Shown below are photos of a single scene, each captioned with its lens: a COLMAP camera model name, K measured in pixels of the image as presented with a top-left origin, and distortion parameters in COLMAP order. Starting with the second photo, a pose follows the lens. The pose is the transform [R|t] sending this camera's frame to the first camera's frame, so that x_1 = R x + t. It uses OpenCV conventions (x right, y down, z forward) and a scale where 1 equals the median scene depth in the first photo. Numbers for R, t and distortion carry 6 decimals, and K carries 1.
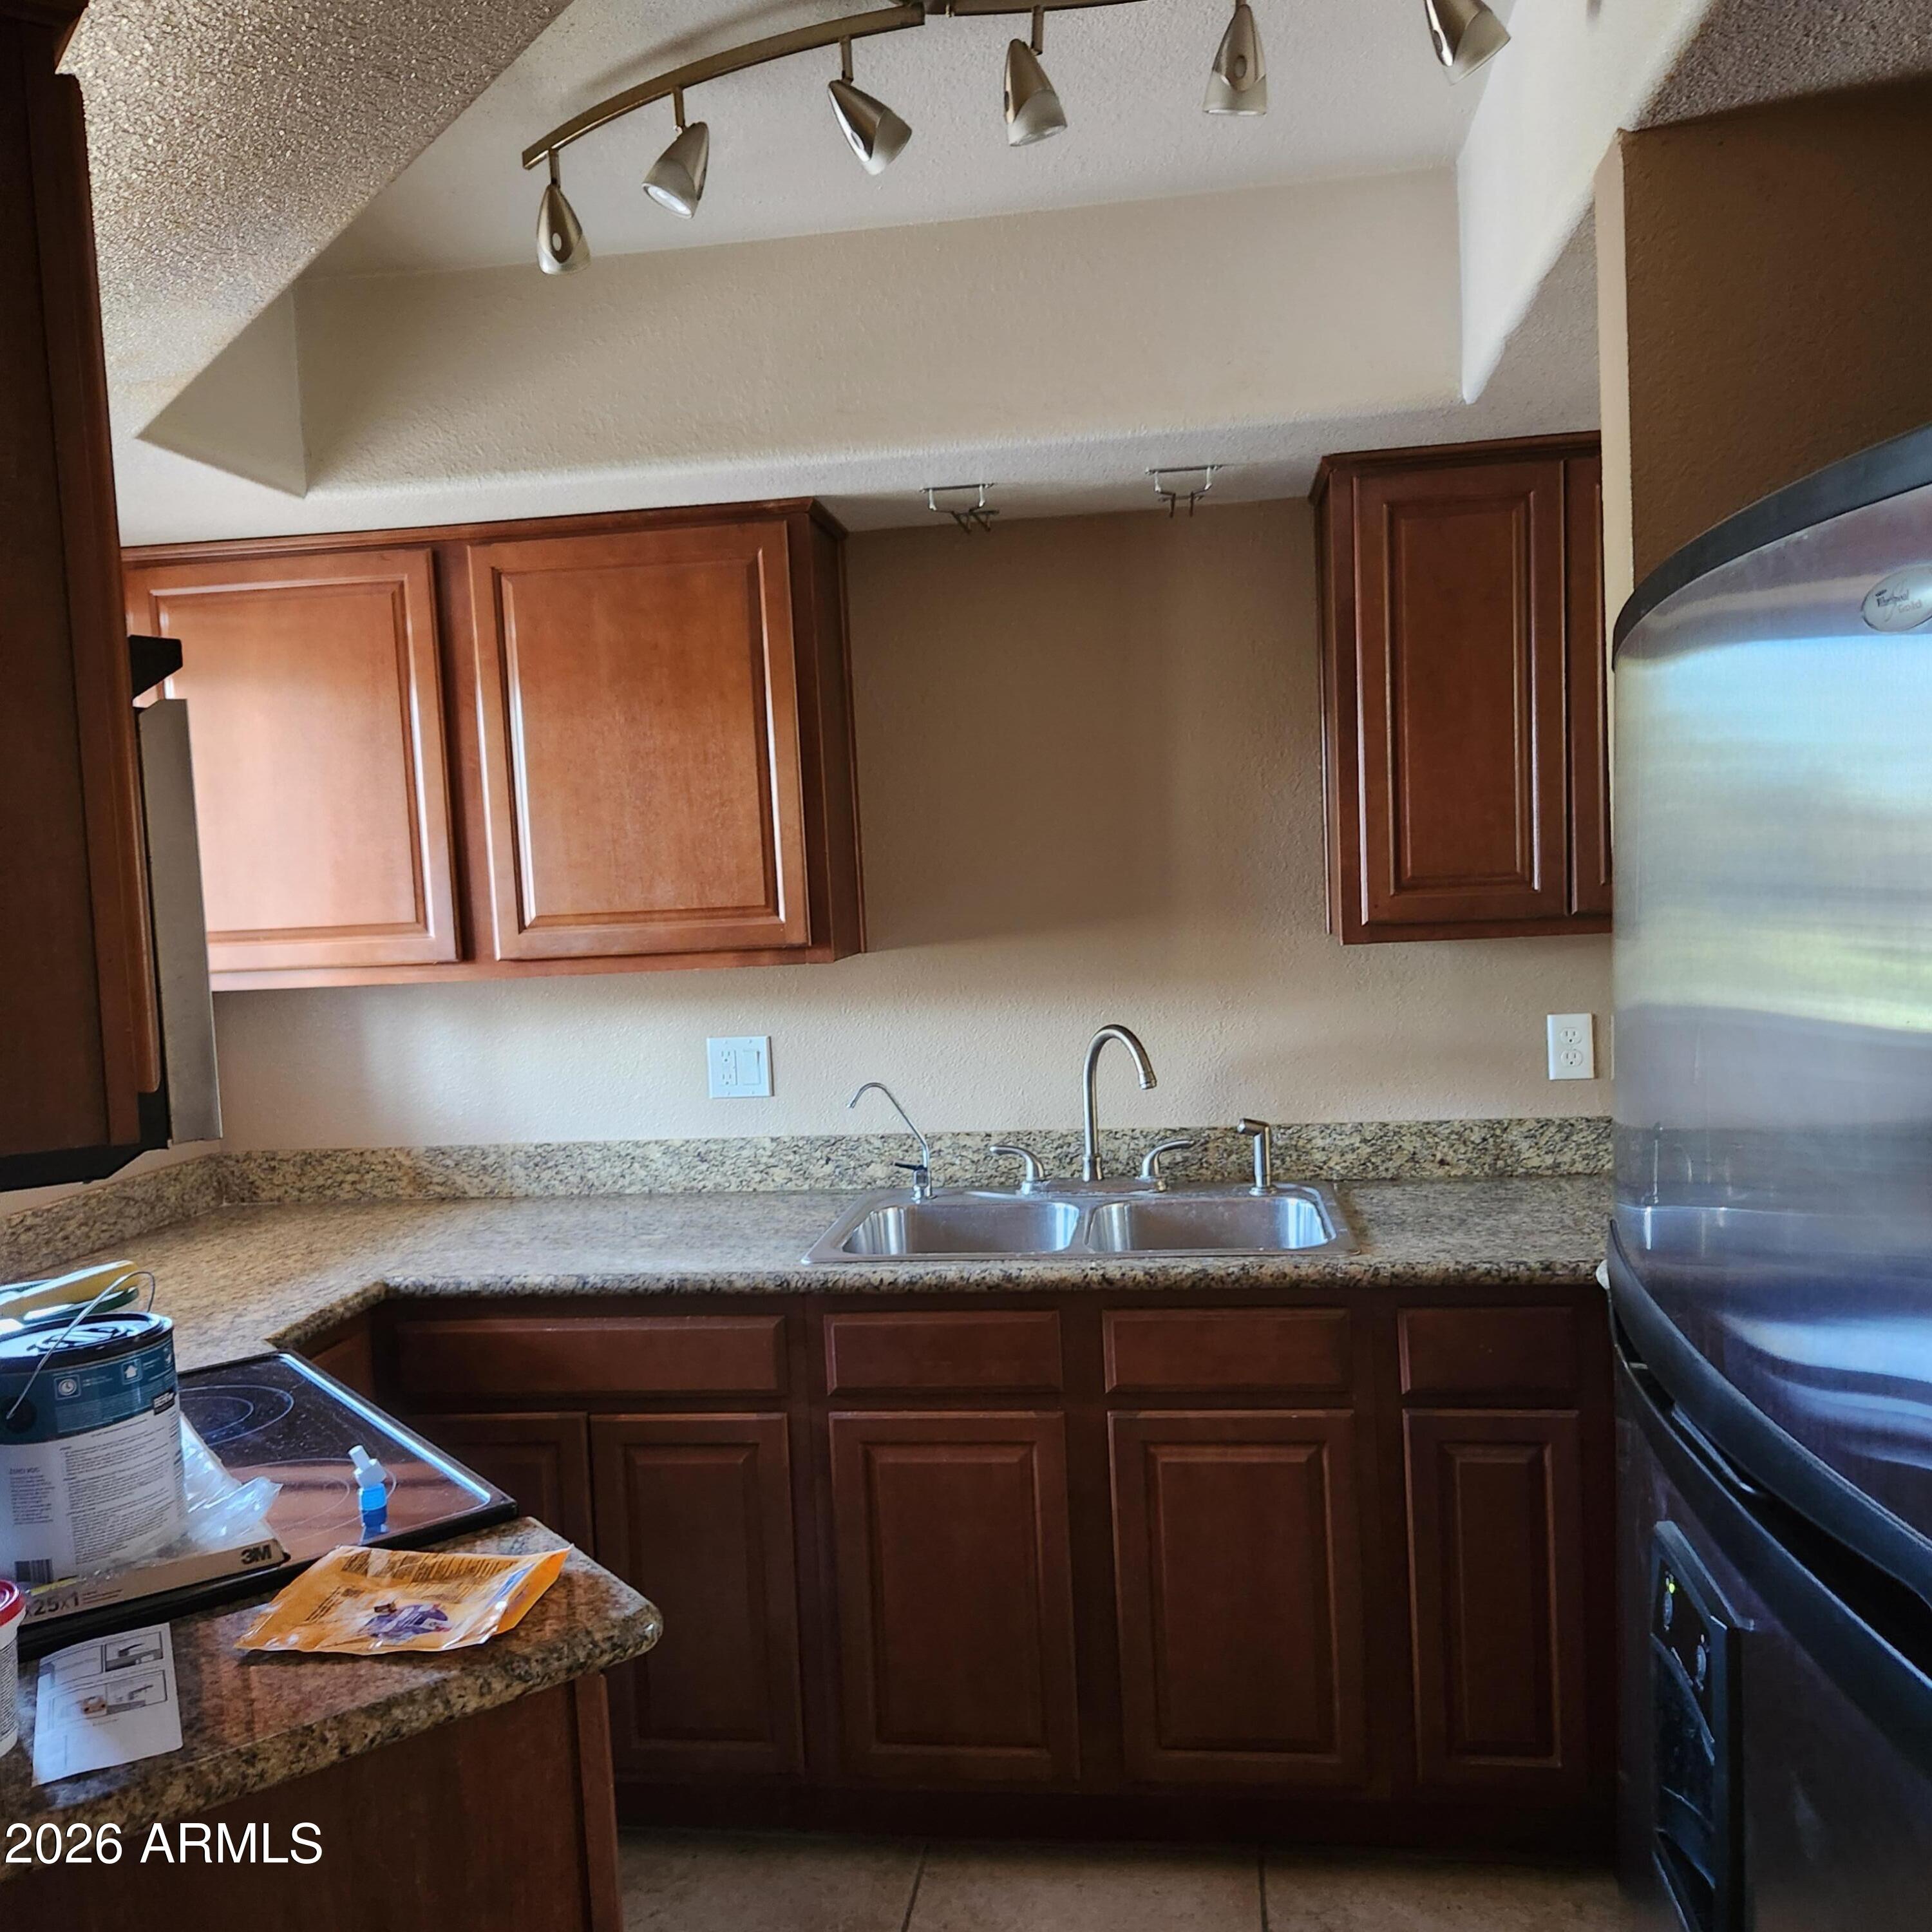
lens RADIAL K [[1732.2, 0, 966.0], [0, 1732.2, 966.0], [0, 0, 1]] dist [0.099781, -0.123217]
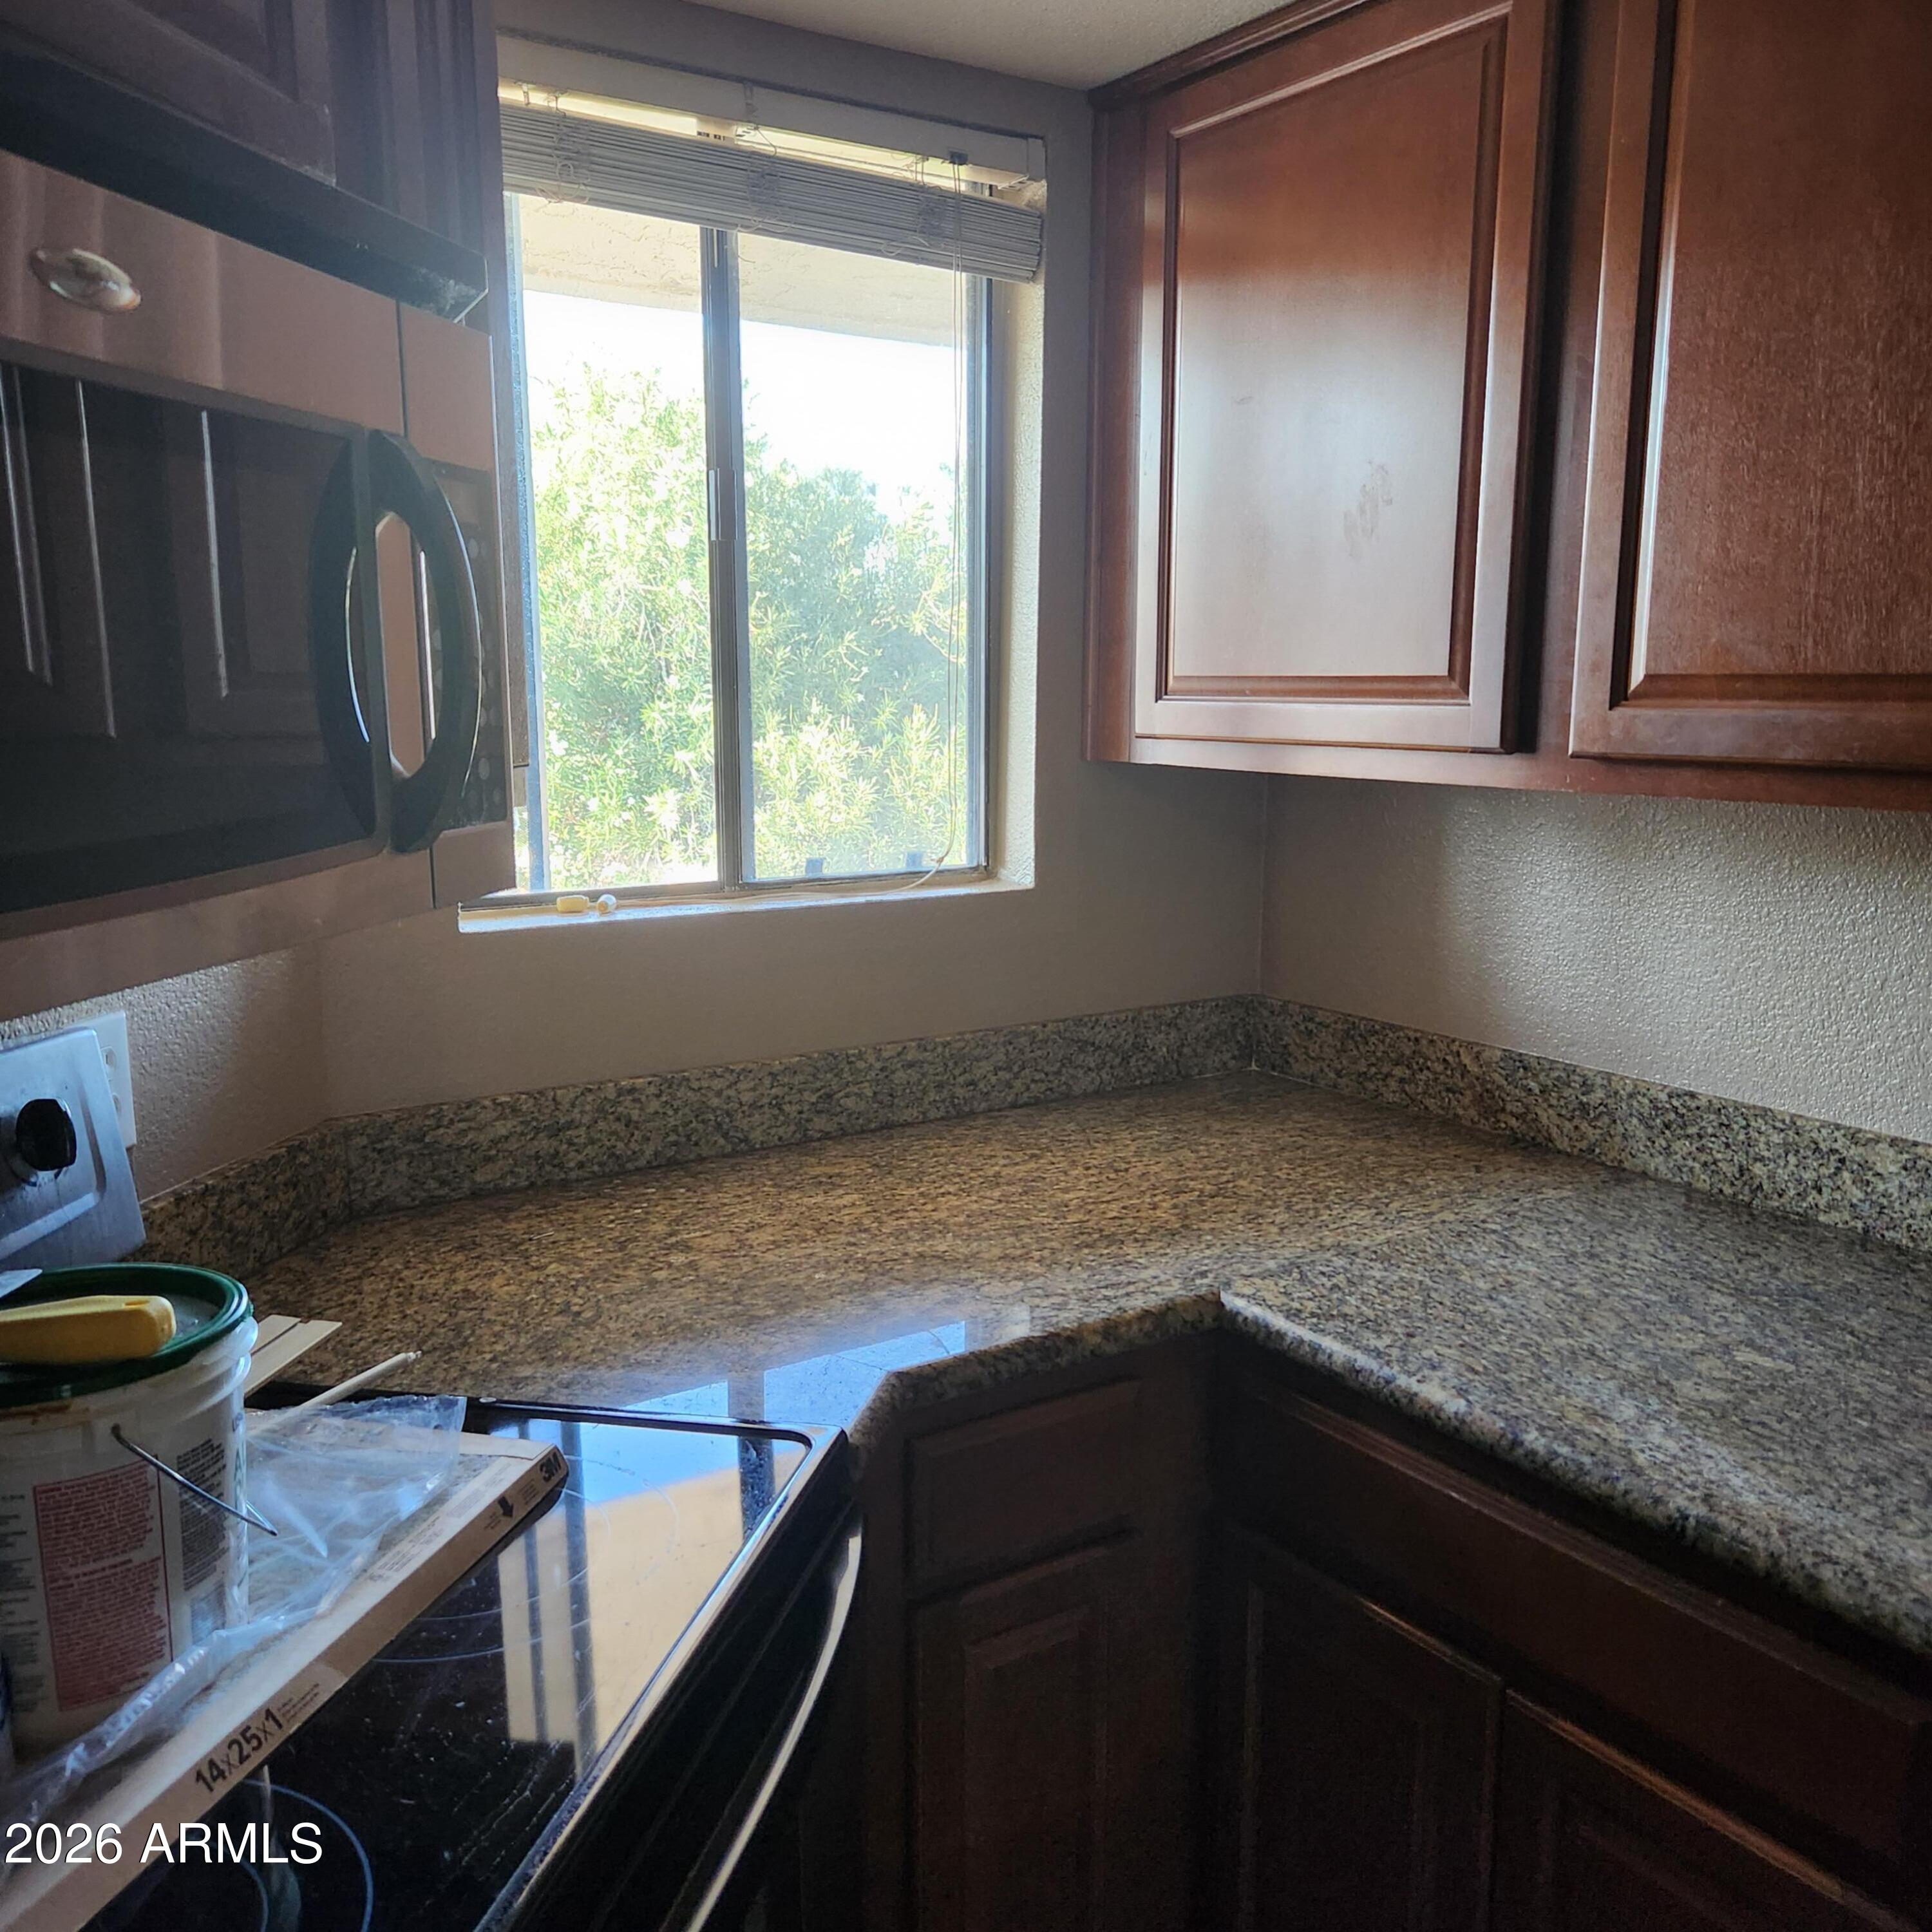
lens RADIAL K [[1732.2, 0, 966.0], [0, 1732.2, 966.0], [0, 0, 1]] dist [0.099781, -0.123217]
pose [[0.657168, 0.175837, -0.732947, 0.011748], [-0.077892, 0.983045, 0.165998, -0.013361], [0.749709, -0.051998, 0.659722, 0.460595]]
